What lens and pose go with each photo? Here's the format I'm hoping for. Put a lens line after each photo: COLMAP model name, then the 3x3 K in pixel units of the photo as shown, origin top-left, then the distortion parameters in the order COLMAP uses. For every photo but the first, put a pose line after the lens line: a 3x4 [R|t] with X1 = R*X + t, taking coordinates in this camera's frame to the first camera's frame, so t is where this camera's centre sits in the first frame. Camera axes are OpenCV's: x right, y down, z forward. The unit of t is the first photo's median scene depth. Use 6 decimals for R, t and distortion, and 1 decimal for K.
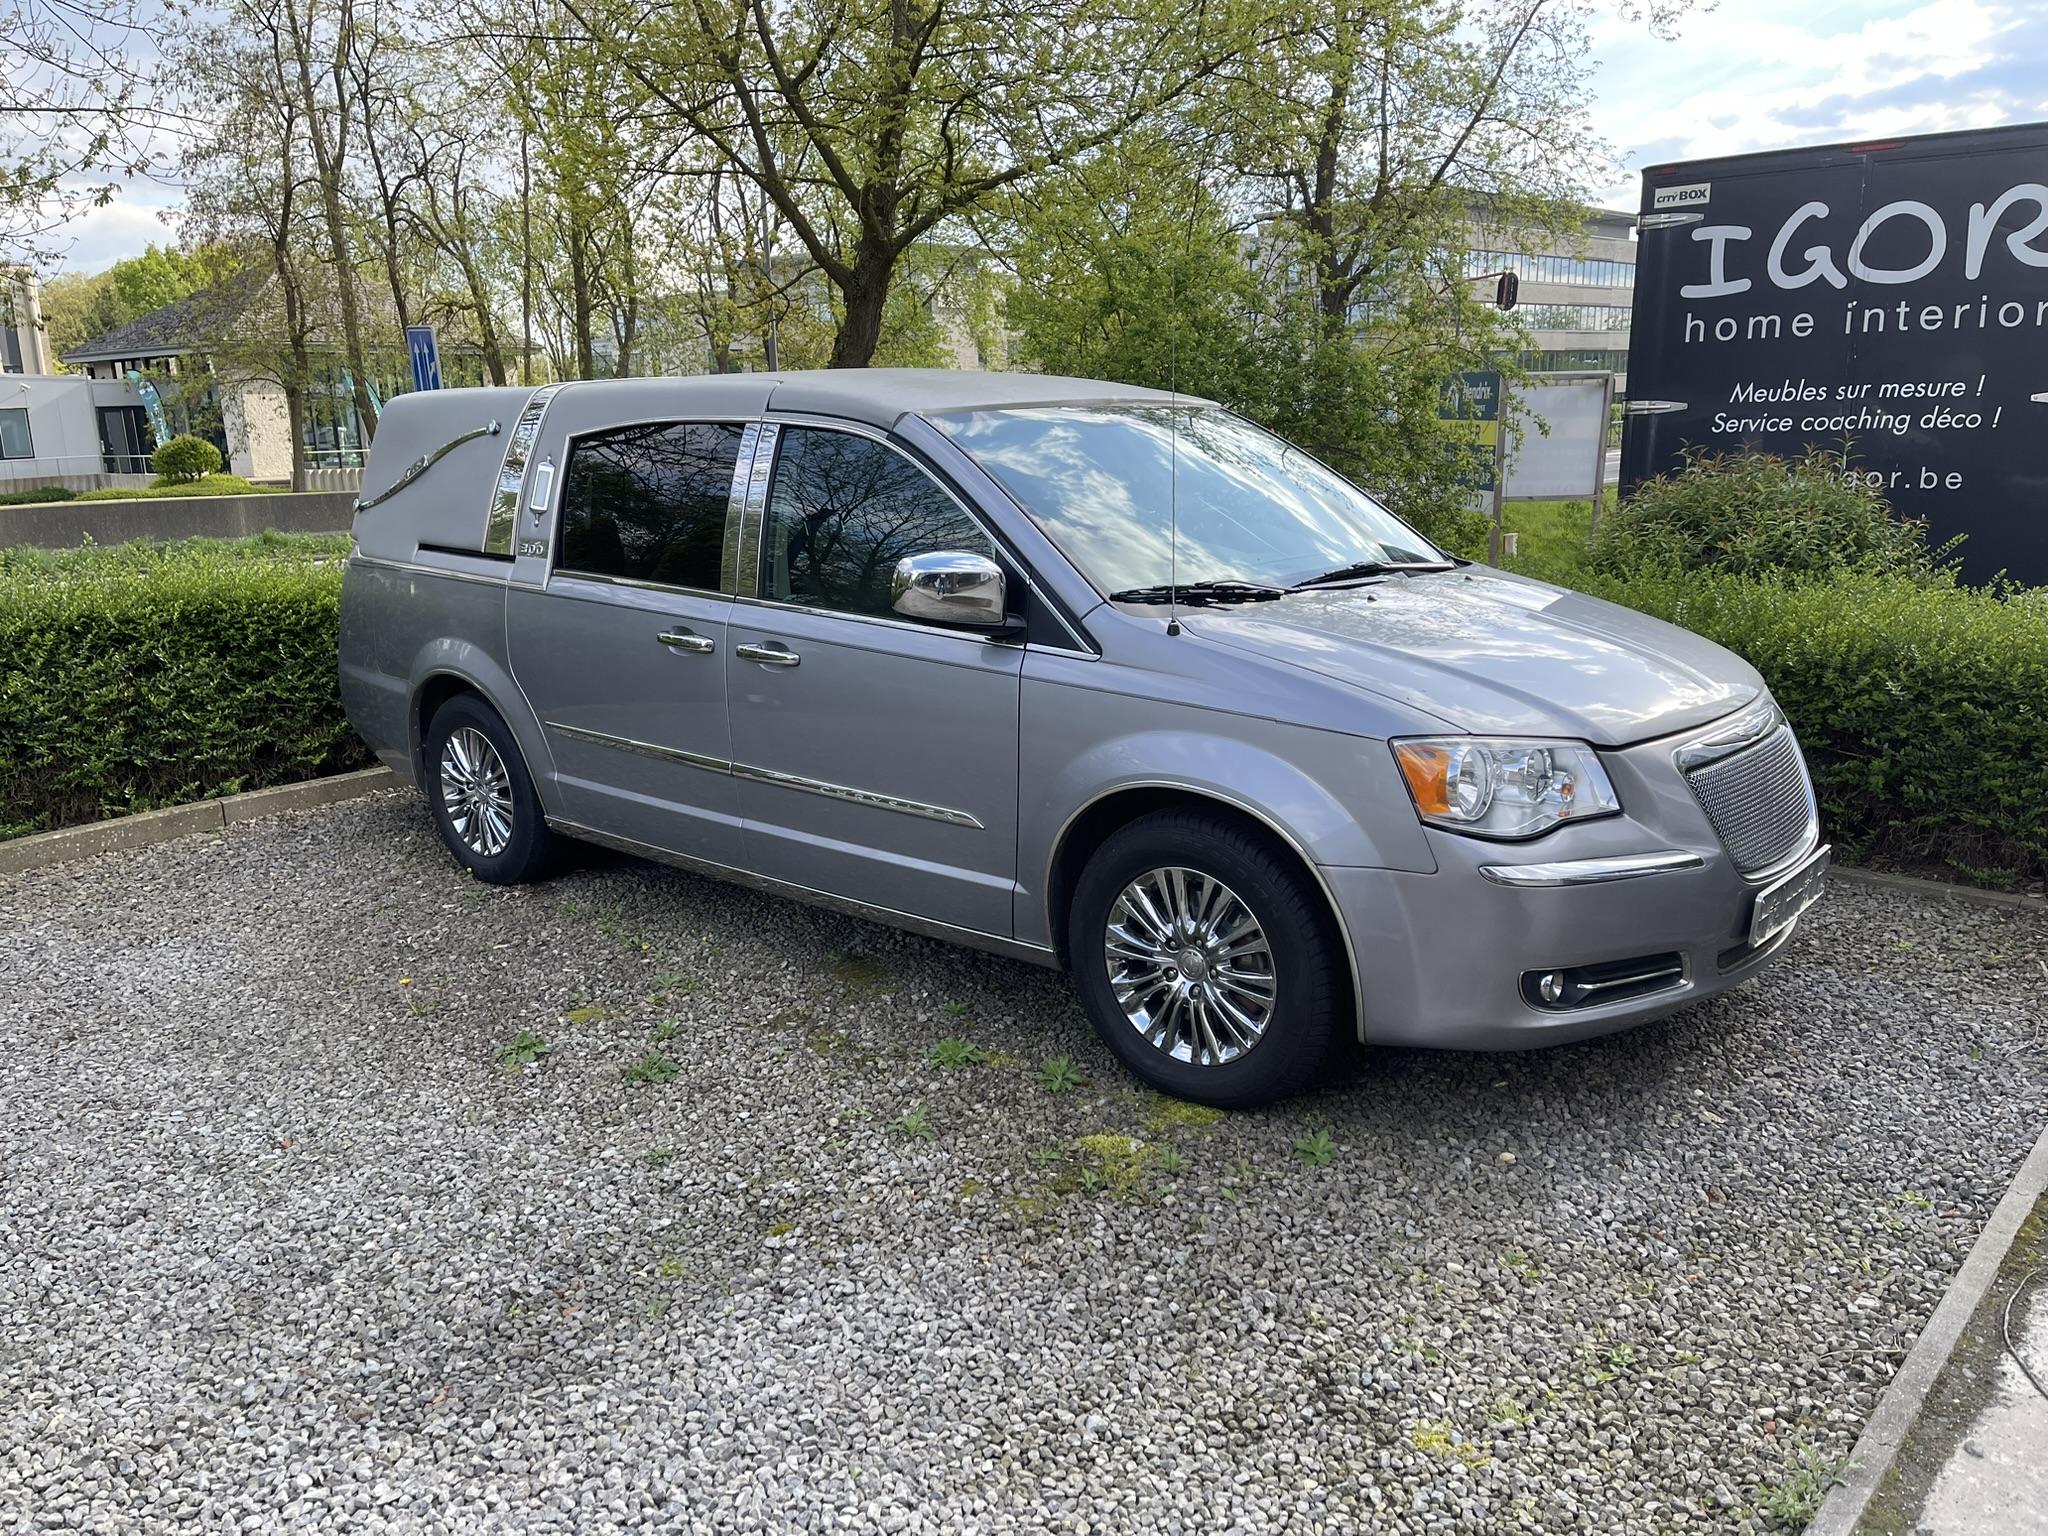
lens RADIAL K [[1600.7, 0, 1024.0], [0, 1600.7, 768.0], [0, 0, 1]] dist [0.066763, -0.123969]
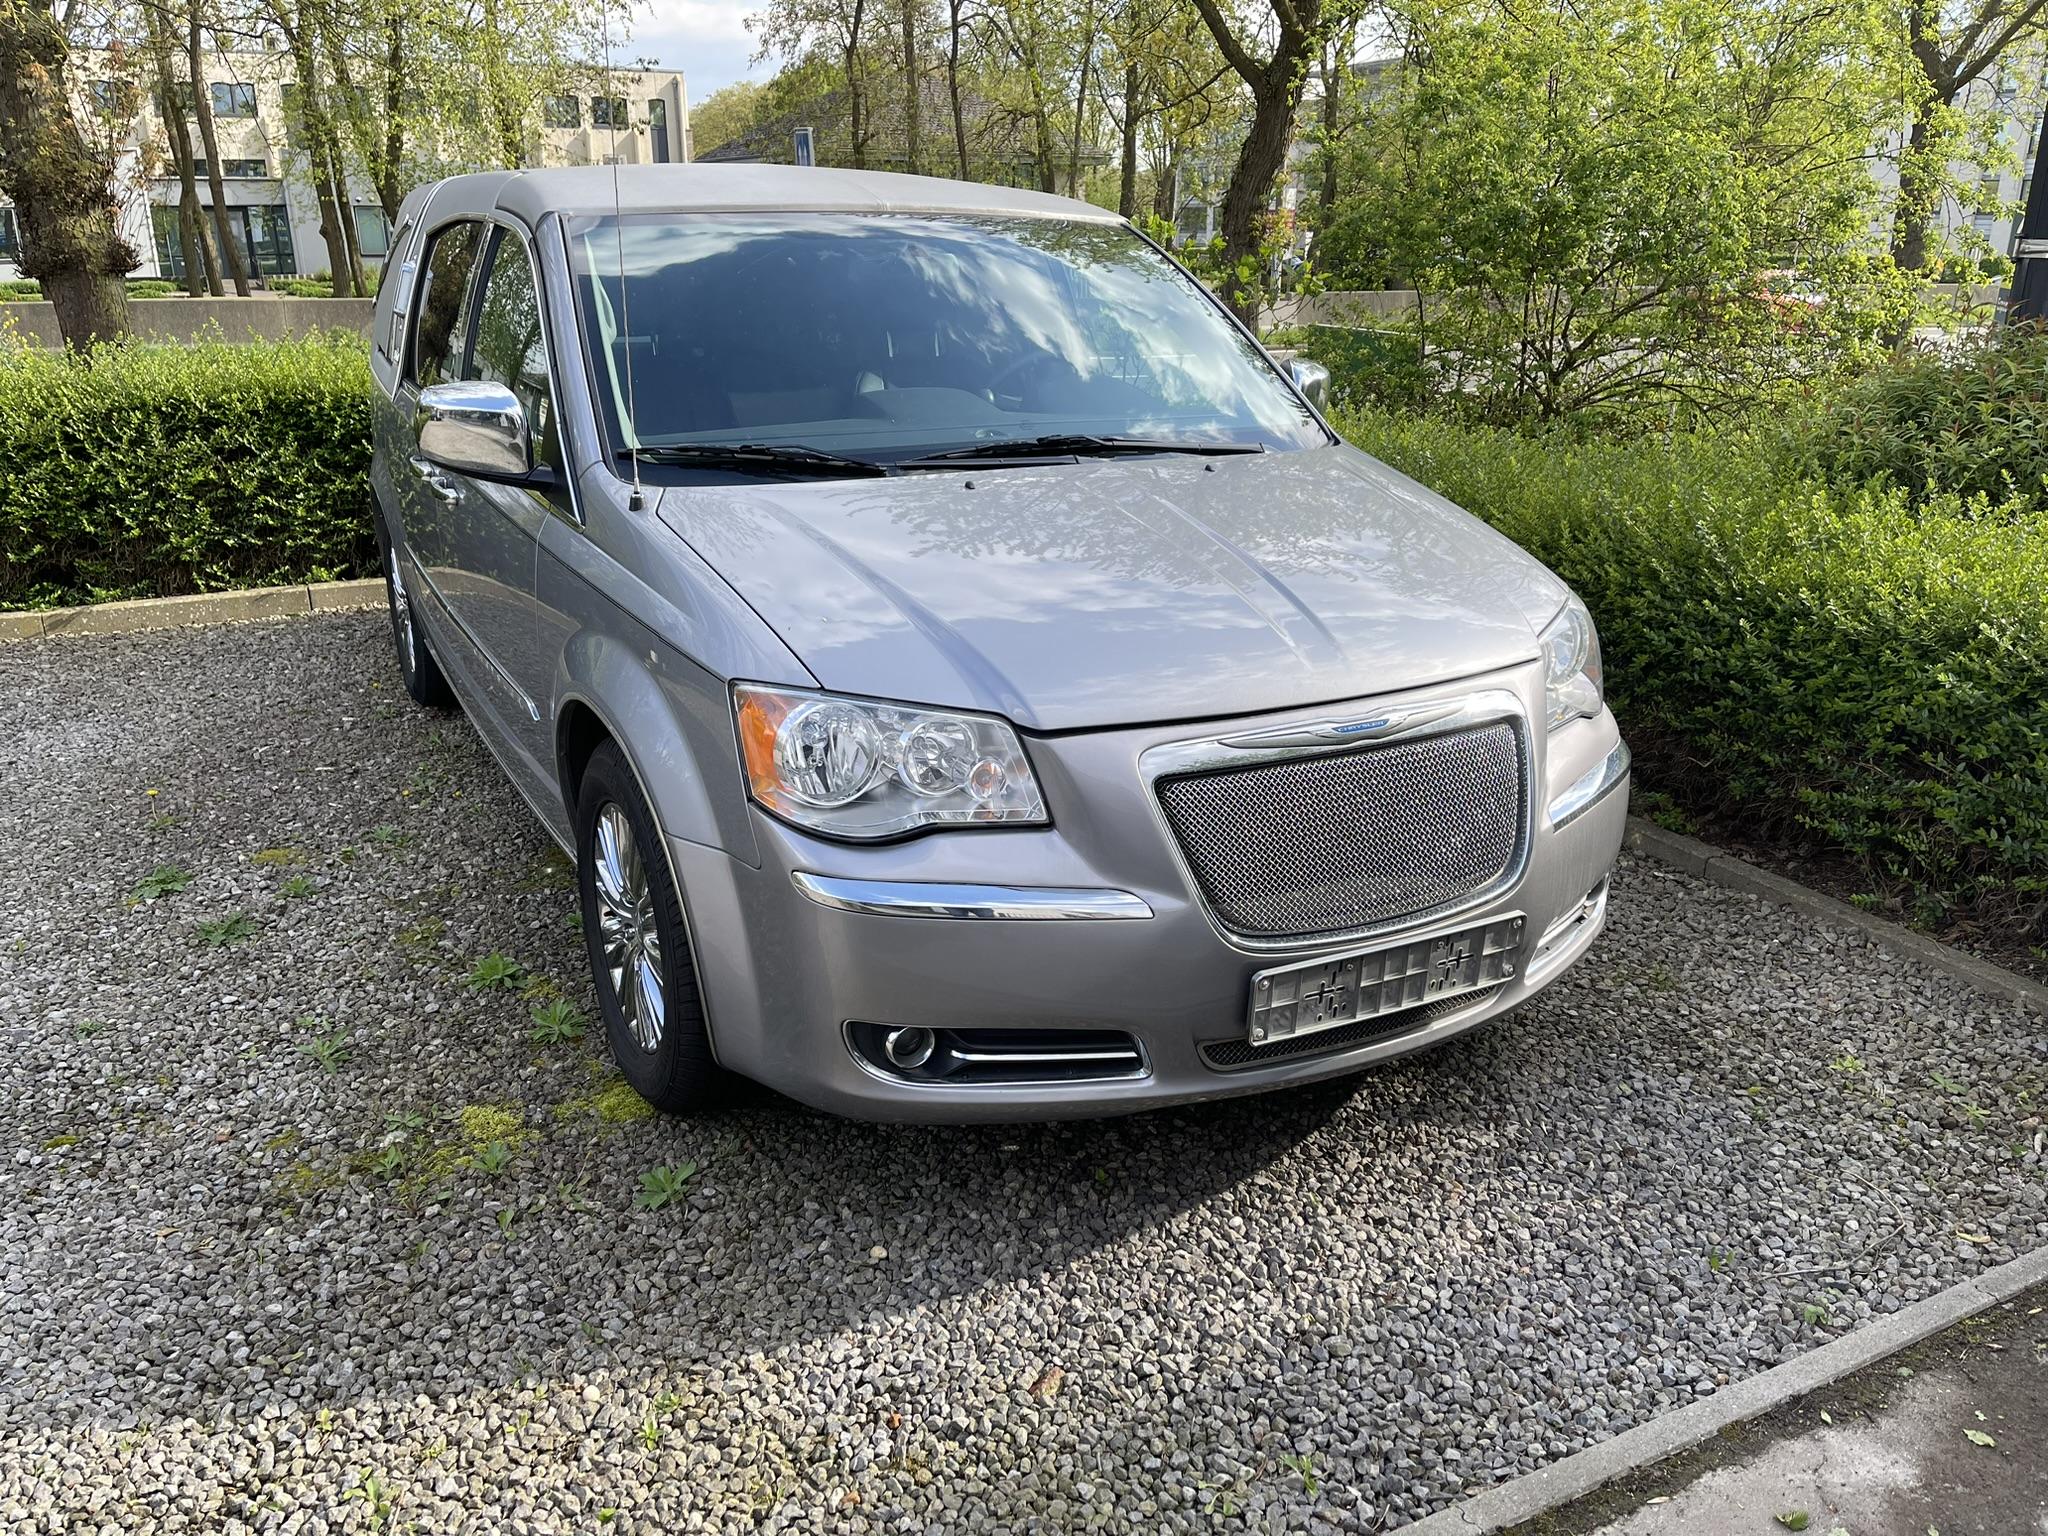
lens RADIAL K [[1600.7, 0, 1024.0], [0, 1600.7, 768.0], [0, 0, 1]] dist [0.066763, -0.123969]
pose [[0.925287, 0.145963, -0.350055, 0.329073], [-0.109161, 0.986414, 0.122766, -0.044662], [0.363218, -0.075382, 0.928650, 0.193040]]
